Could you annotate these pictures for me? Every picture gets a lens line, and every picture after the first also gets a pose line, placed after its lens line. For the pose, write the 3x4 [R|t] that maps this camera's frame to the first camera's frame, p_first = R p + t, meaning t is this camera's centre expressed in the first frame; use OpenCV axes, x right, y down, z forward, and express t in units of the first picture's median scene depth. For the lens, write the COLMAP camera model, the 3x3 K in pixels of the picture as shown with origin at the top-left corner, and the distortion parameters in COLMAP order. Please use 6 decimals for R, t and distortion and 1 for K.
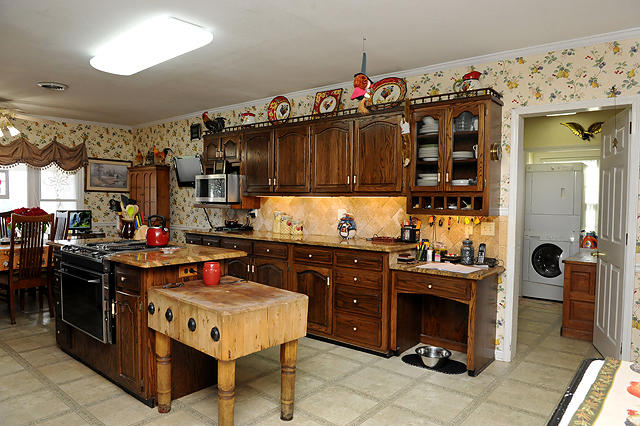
lens RADIAL K [[437.8, 0, 320.0], [0, 437.8, 213.0], [0, 0, 1]] dist [-0.047572, -0.002458]
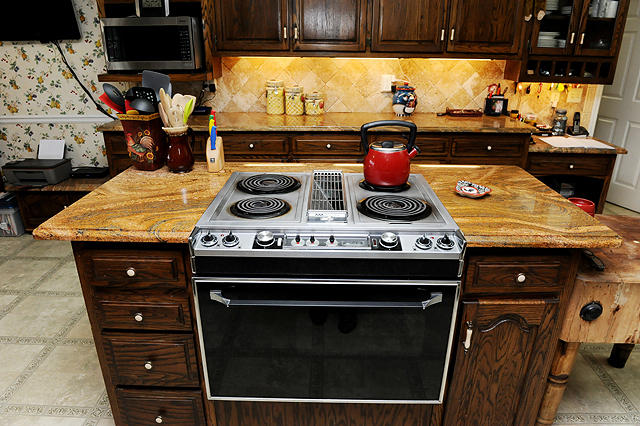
lens RADIAL K [[437.8, 0, 320.0], [0, 437.8, 213.0], [0, 0, 1]] dist [-0.047572, -0.002458]
pose [[0.781650, -0.235365, 0.577604, -0.559998], [0.023178, 0.936389, 0.350198, -0.054249], [-0.623287, -0.260344, 0.737384, 0.510418]]
